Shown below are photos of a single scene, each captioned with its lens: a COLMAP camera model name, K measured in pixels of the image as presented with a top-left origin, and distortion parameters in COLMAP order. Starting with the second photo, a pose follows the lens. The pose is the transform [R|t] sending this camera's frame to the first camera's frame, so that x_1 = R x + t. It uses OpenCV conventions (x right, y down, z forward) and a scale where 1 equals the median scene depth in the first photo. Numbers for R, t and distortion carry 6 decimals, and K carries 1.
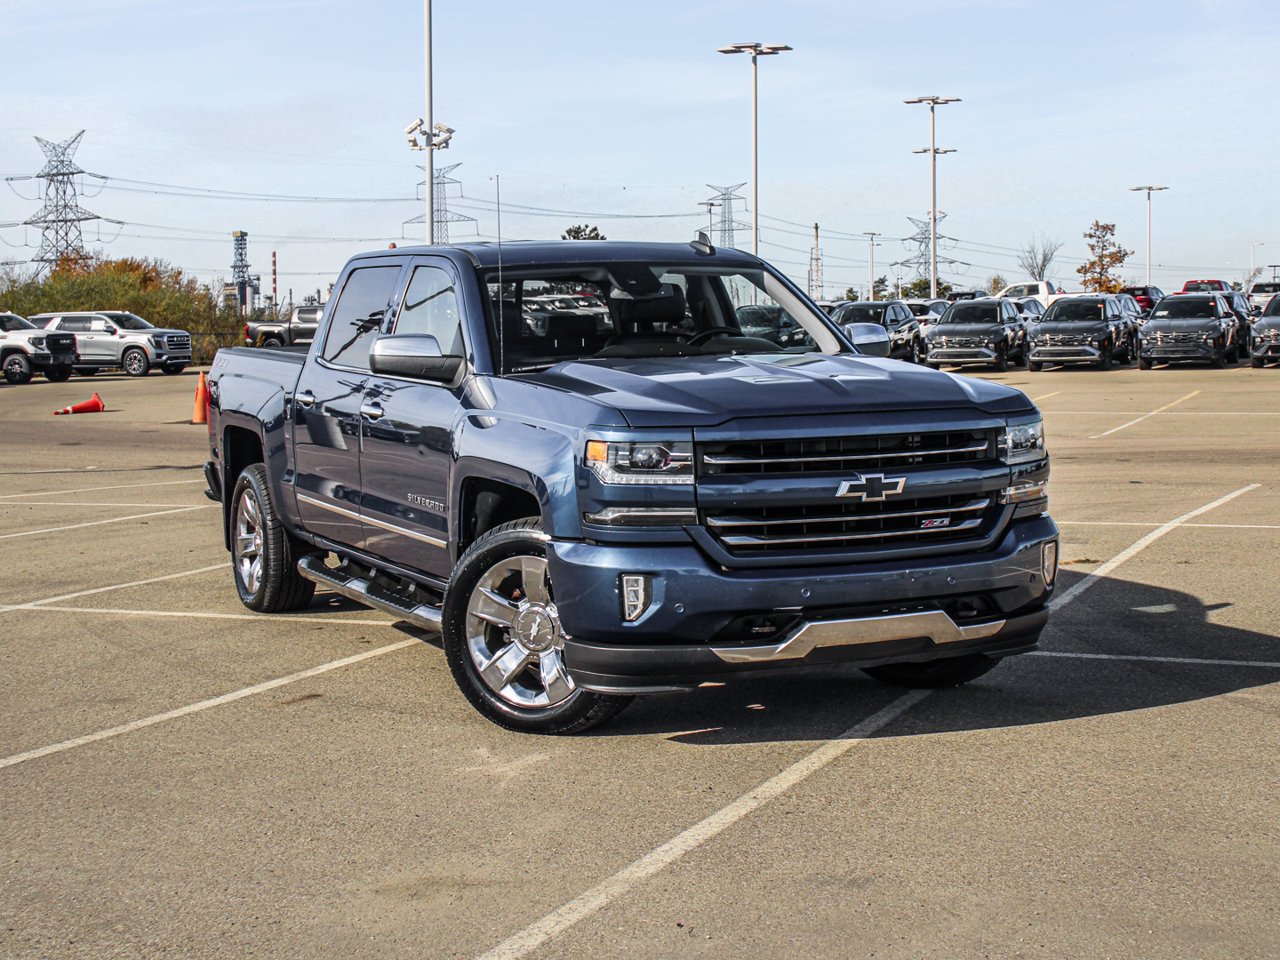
lens RADIAL K [[2049.7, 0, 640.0], [0, 2049.7, 480.0], [0, 0, 1]] dist [0.018579, 0.011575]
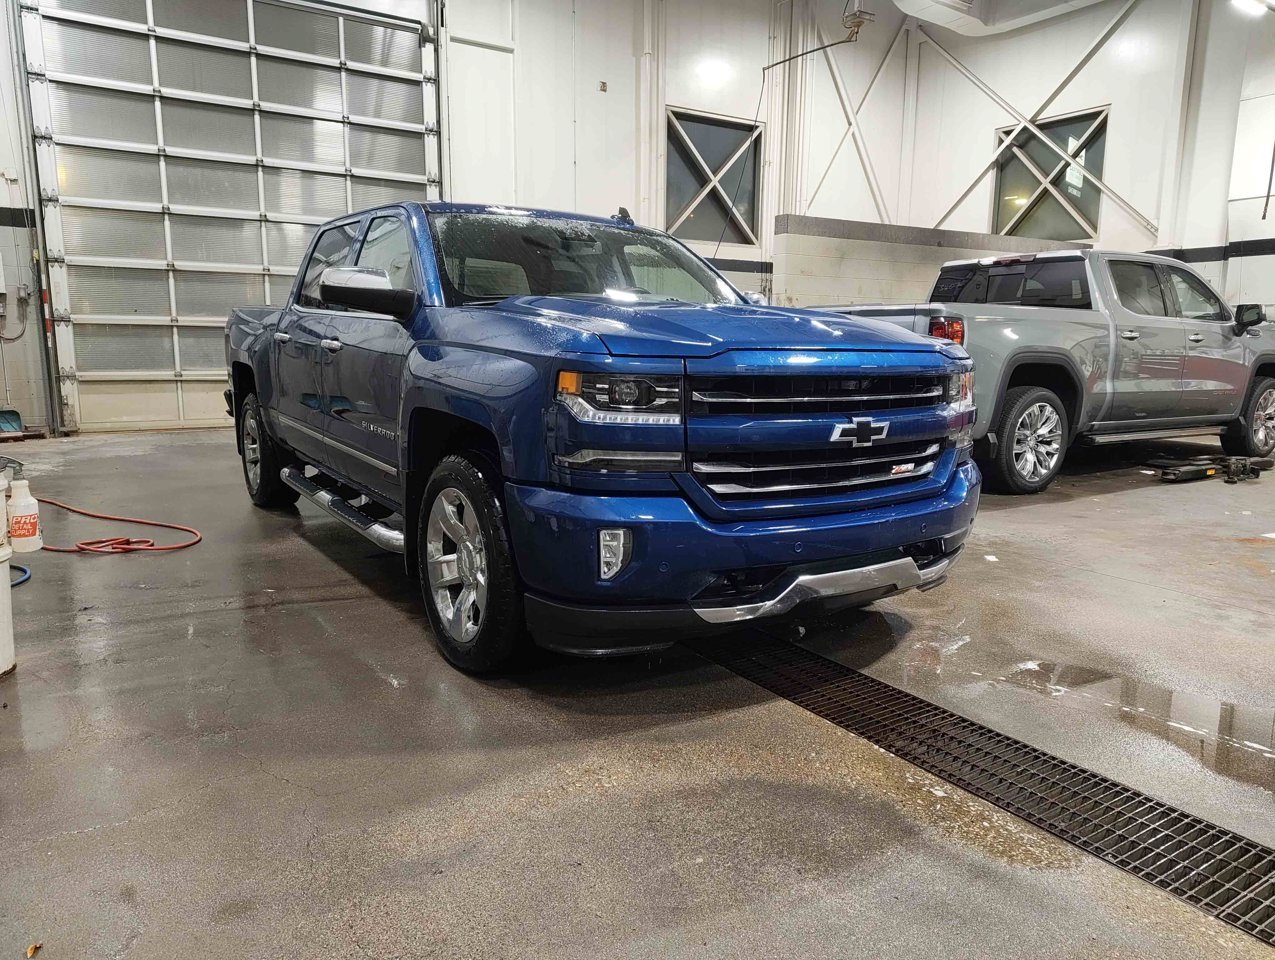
lens RADIAL K [[891.6, 0, 650.4], [0, 891.6, 481.8], [0, 0, 1]] dist [0.007447, 0.001231]
pose [[0.986415, 0.009651, 0.163989, -0.048023], [-0.023224, 0.996439, 0.081053, -0.004163], [-0.162623, -0.083760, 0.983127, 0.598791]]
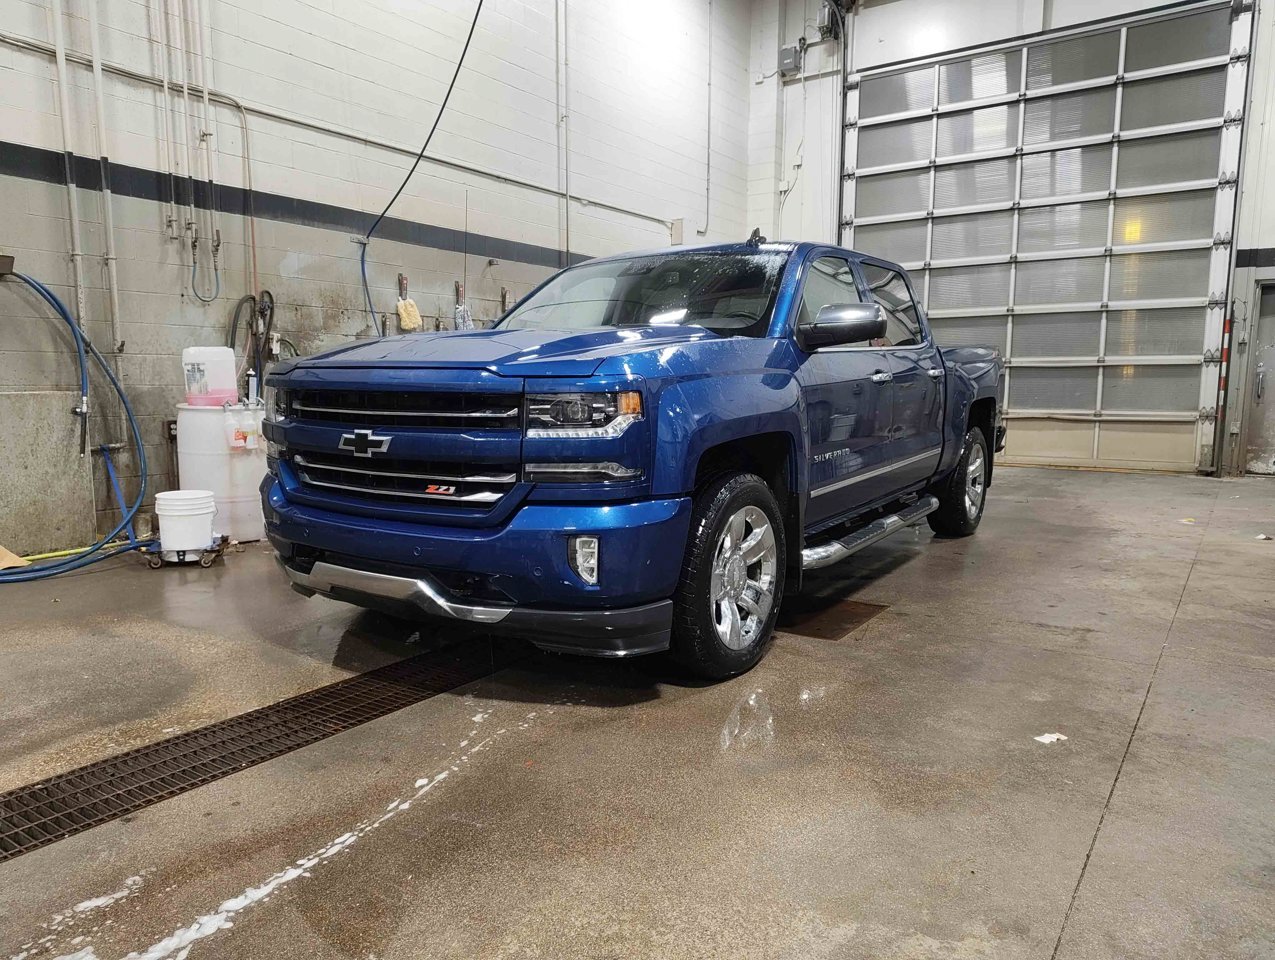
lens RADIAL K [[893.4, 0, 639.6], [0, 893.4, 503.7], [0, 0, 1]] dist [0.021188, -0.000101]
pose [[0.515529, 0.145399, -0.844446, 0.544593], [-0.080710, 0.989357, 0.121077, -0.030247], [0.853062, 0.005737, 0.521777, 0.867147]]
